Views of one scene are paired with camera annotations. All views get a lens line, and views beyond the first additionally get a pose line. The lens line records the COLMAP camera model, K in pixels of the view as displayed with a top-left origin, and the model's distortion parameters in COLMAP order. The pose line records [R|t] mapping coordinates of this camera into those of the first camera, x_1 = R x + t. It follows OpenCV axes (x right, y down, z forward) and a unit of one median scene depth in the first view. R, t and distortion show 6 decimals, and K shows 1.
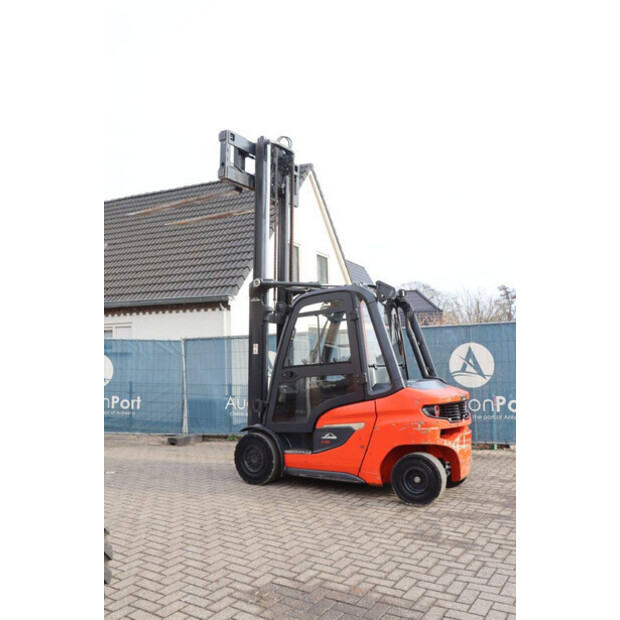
lens RADIAL K [[547.8, 0, 309.2], [0, 547.8, 309.2], [0, 0, 1]] dist [-0.127795, 0.103735]
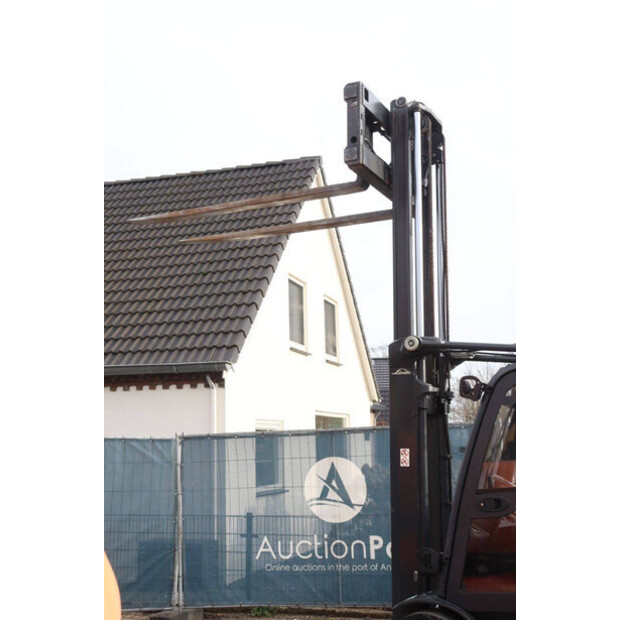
lens RADIAL K [[844.2, 0, 304.0], [0, 844.2, 306.2], [0, 0, 1]] dist [0.043158, 0.000000]
pose [[0.992805, 0.026116, 0.116863, -0.340065], [-0.014935, 0.995313, -0.095549, 0.000526], [-0.118811, 0.093116, 0.988541, 0.124367]]
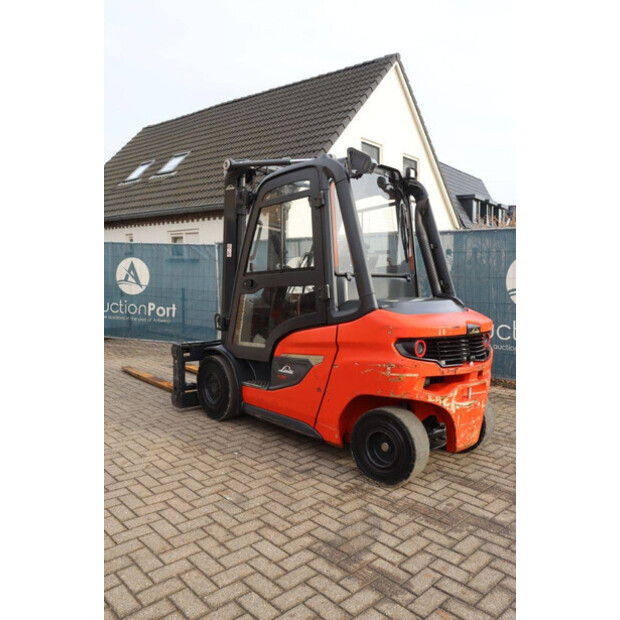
lens RADIAL K [[508.5, 0, 312.0], [0, 508.5, 316.8], [0, 0, 1]] dist [-0.152859, 0.100915]
pose [[0.969854, 0.049895, -0.238523, 0.214869], [-0.006435, 0.983716, 0.179612, 0.037761], [0.243601, -0.172663, 0.954383, 0.343833]]
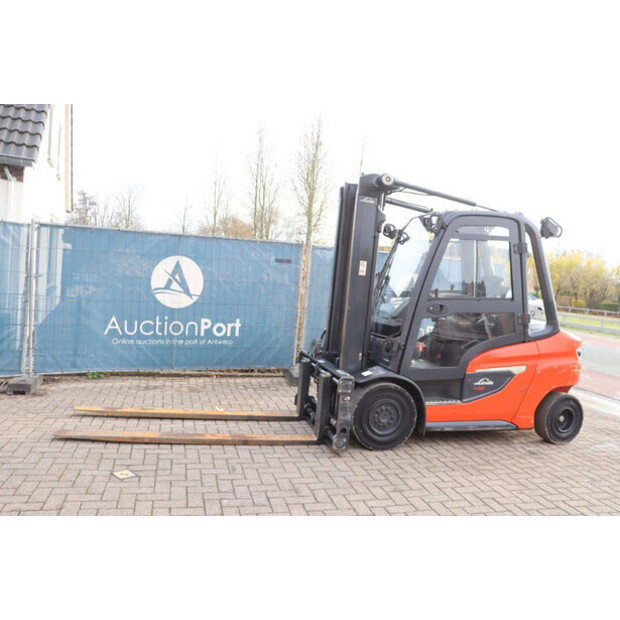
lens RADIAL K [[508.5, 0, 303.5], [0, 508.5, 304.6], [0, 0, 1]] dist [-0.152859, 0.100915]
pose [[0.671016, 0.034600, 0.740635, -0.706294], [-0.156827, 0.982933, 0.096166, 0.074121], [-0.724668, -0.180681, 0.664990, 0.652621]]
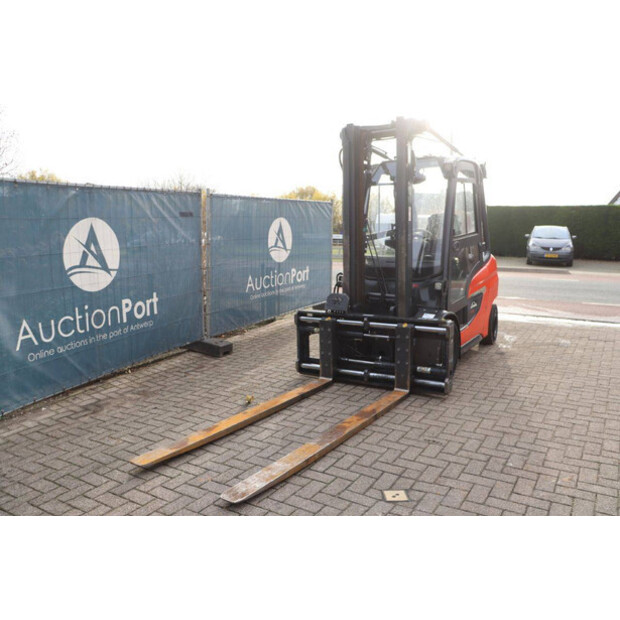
lens RADIAL K [[508.5, 0, 310.5], [0, 508.5, 306.5], [0, 0, 1]] dist [-0.152859, 0.100915]
pose [[-0.009820, -0.124830, 0.992130, -0.842818], [-0.074779, 0.989491, 0.123758, 0.130099], [-0.997152, -0.072975, -0.019051, 1.226742]]
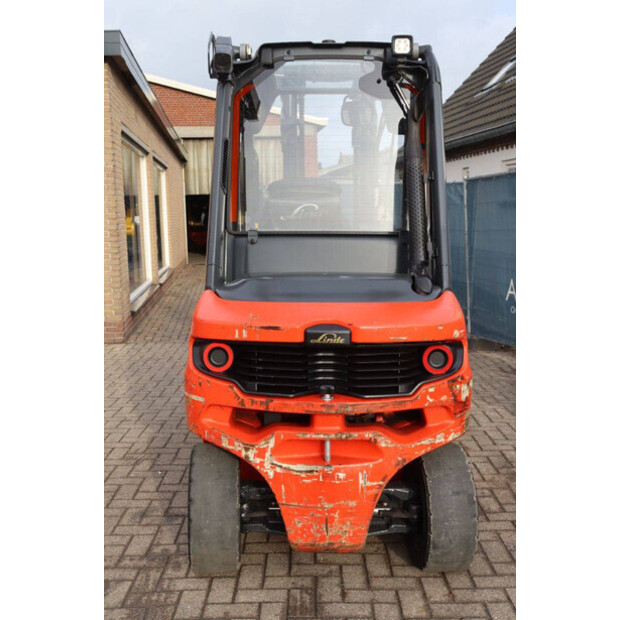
lens RADIAL K [[726.3, 0, 310.5], [0, 726.3, 315.6], [0, 0, 1]] dist [-0.003306, 0.000000]
pose [[0.543602, 0.122996, -0.830282, 0.598261], [0.076175, 0.977893, 0.194735, 0.052907], [0.835879, -0.169105, 0.522216, 0.671686]]
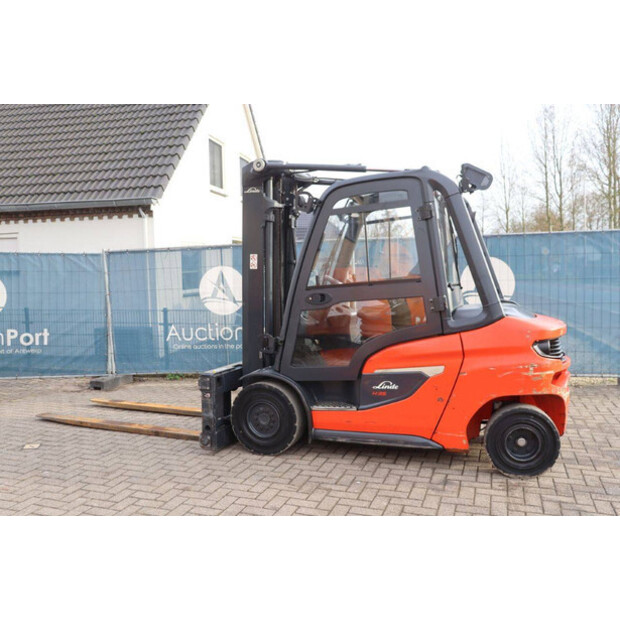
lens RADIAL K [[547.8, 0, 311.9], [0, 547.8, 306.1], [0, 0, 1]] dist [-0.127795, 0.103735]
pose [[0.973571, -0.012792, 0.228024, -0.201317], [-0.019464, 0.990150, 0.138650, 0.033361], [-0.227552, -0.139424, 0.963733, 0.331240]]
